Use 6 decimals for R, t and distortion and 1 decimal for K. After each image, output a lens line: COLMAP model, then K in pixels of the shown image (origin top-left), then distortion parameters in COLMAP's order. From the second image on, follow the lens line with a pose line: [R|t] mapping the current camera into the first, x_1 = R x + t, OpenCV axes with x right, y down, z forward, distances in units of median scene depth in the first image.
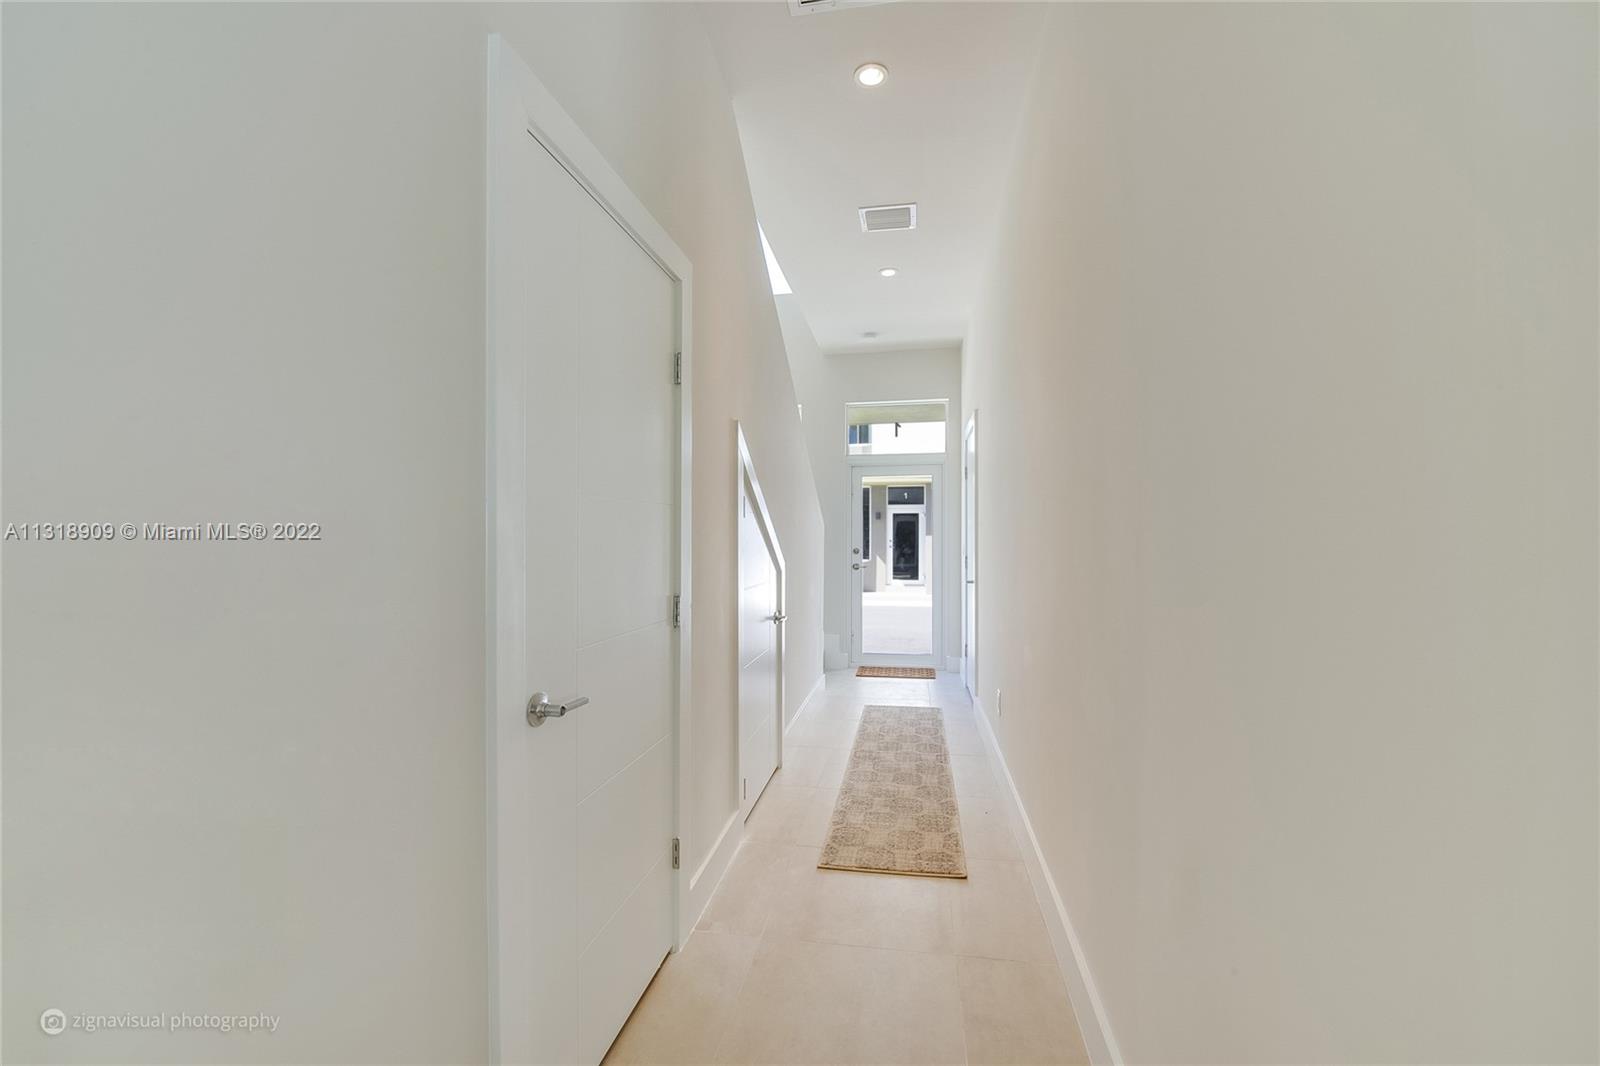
lens RADIAL K [[632.8, 0, 806.3], [0, 632.8, 537.6], [0, 0, 1]] dist [0.001005, -0.005606]
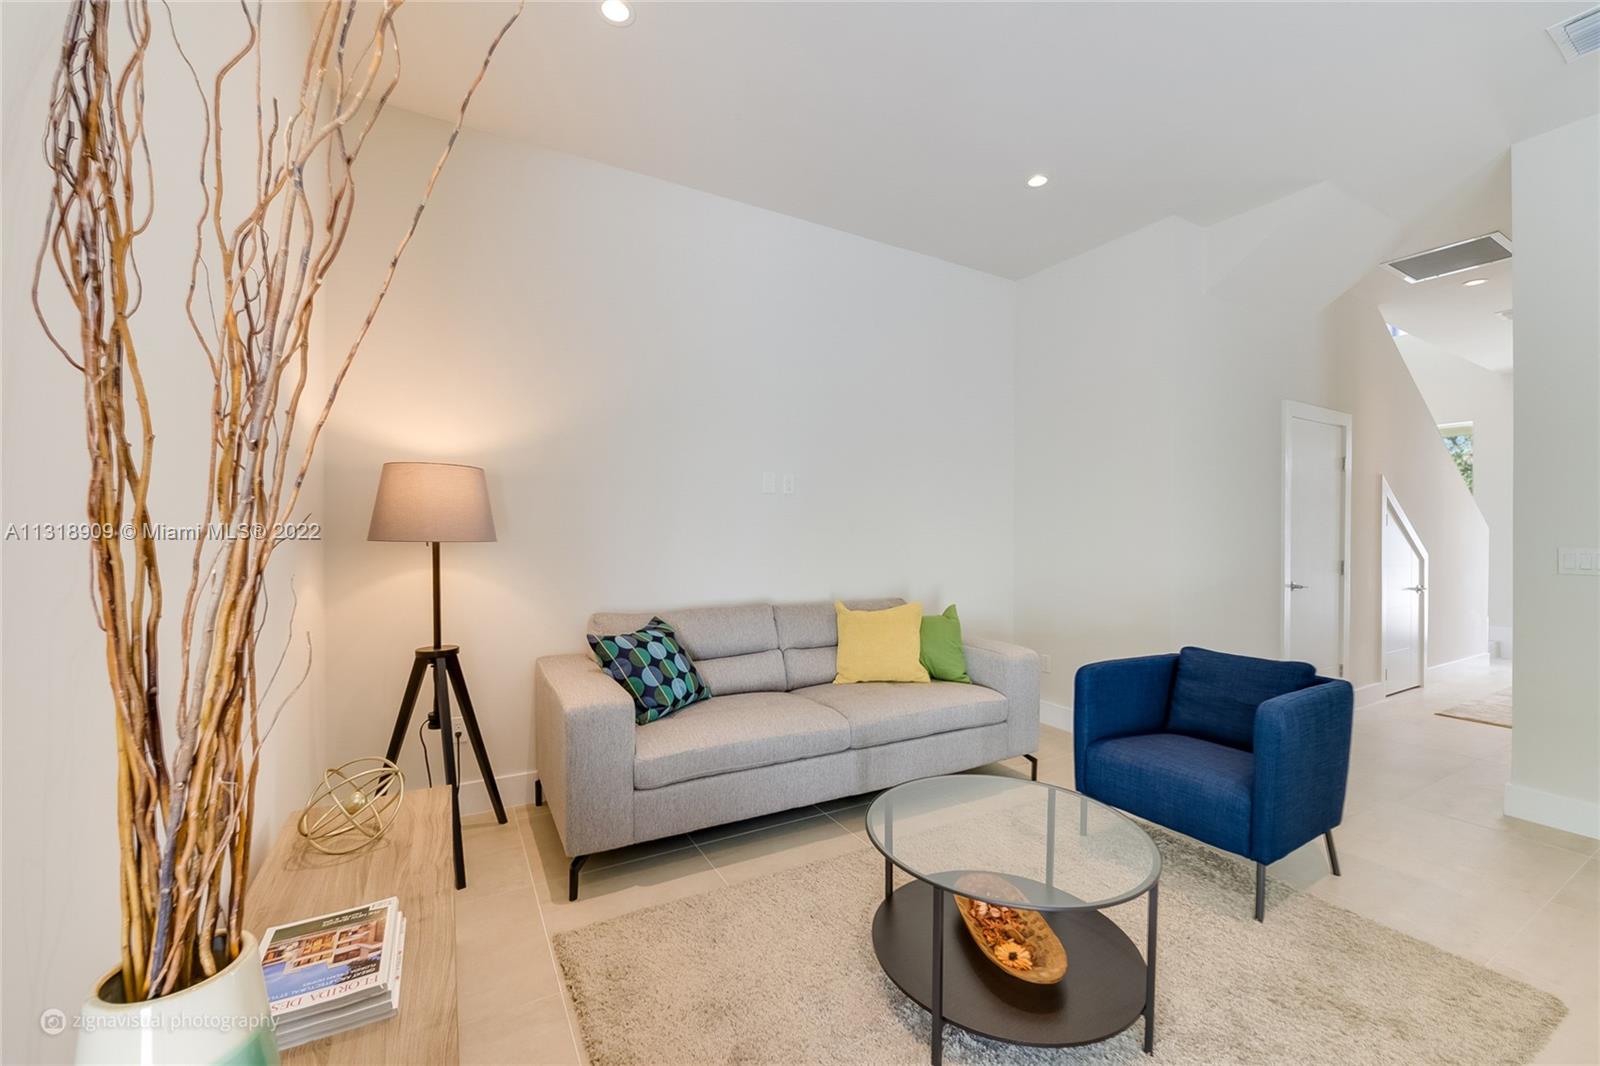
lens RADIAL K [[632.8, 0, 806.3], [0, 632.8, 537.6], [0, 0, 1]] dist [0.001005, -0.005606]
pose [[0.632608, 0.002370, -0.774468, 0.202937], [-0.007137, 0.999971, -0.002770, 0.014211], [0.774439, 0.007280, 0.632607, -1.170055]]
